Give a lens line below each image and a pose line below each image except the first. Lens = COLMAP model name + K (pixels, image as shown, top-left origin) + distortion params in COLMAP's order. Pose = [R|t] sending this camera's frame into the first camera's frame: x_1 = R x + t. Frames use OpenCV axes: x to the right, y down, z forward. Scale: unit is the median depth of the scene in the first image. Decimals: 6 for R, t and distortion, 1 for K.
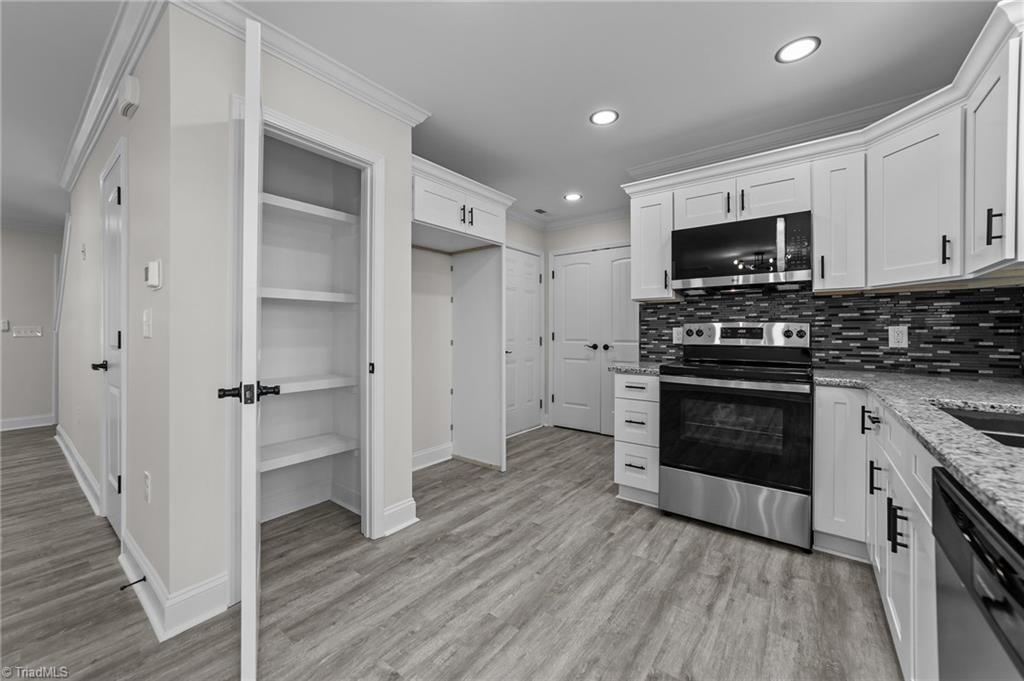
lens RADIAL K [[395.1, 0, 512.6], [0, 395.1, 332.5], [0, 0, 1]] dist [-0.011667, 0.006494]
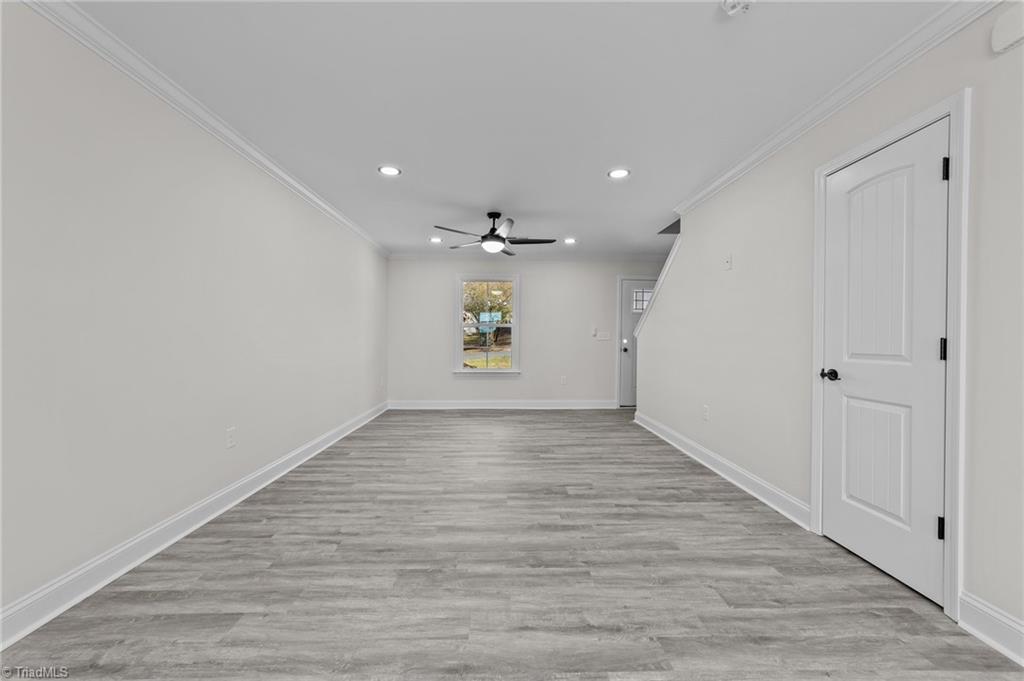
lens RADIAL K [[395.1, 0, 508.6], [0, 395.1, 340.7], [0, 0, 1]] dist [-0.011667, 0.006494]
pose [[0.625367, 0.012854, -0.780225, -0.826954], [-0.005666, 0.999913, 0.011932, -0.004173], [0.780310, -0.003041, 0.625386, -0.178830]]
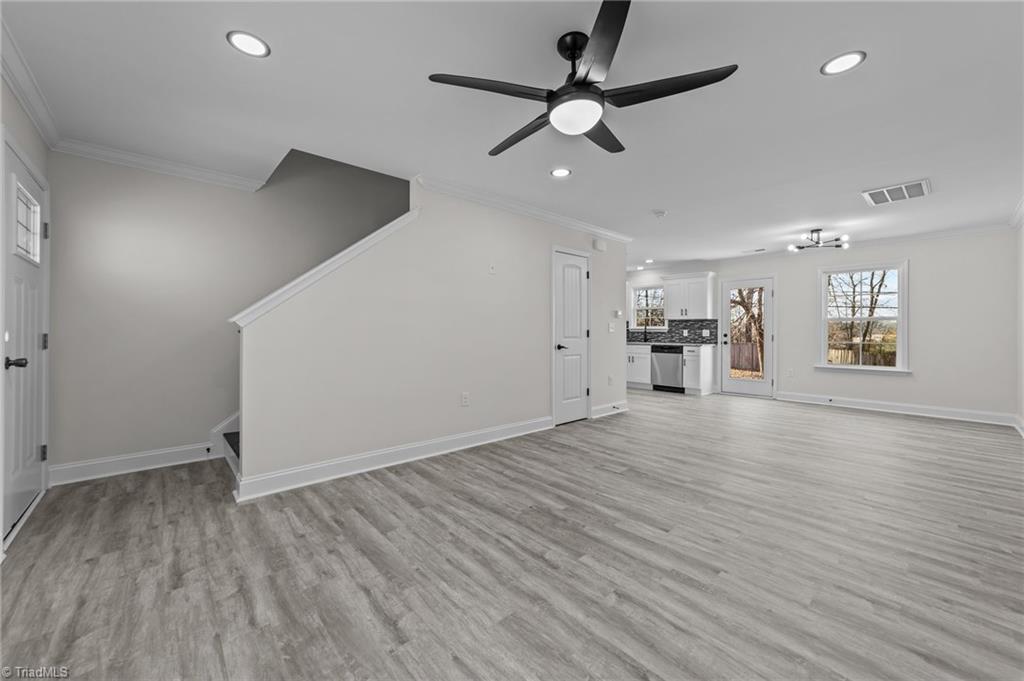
lens RADIAL K [[395.1, 0, 512.7], [0, 395.1, 334.3], [0, 0, 1]] dist [-0.011667, 0.006494]
pose [[0.177961, -0.003335, 0.984032, -3.137910], [-0.005498, 0.999975, 0.004383, 0.012791], [-0.984022, -0.006191, 0.177939, 0.912645]]
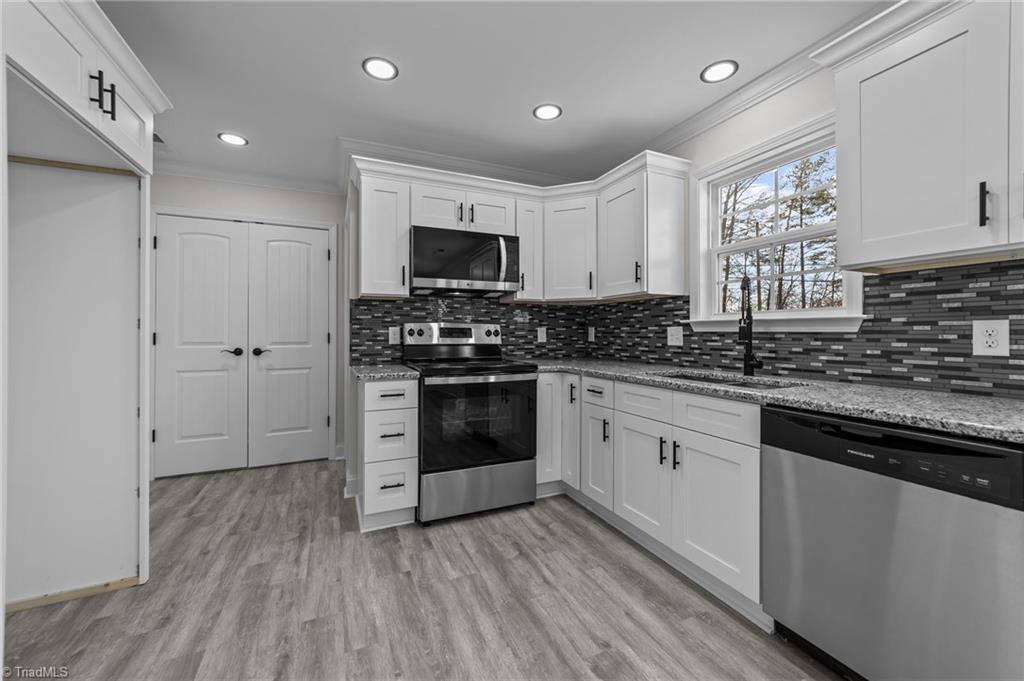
lens RADIAL K [[395.1, 0, 508.5], [0, 395.1, 330.3], [0, 0, 1]] dist [-0.011667, 0.006494]
pose [[0.479739, 0.003139, 0.877406, -0.373727], [0.000490, 0.999992, -0.003845, -0.001442], [-0.877411, 0.002275, 0.479734, 0.400821]]
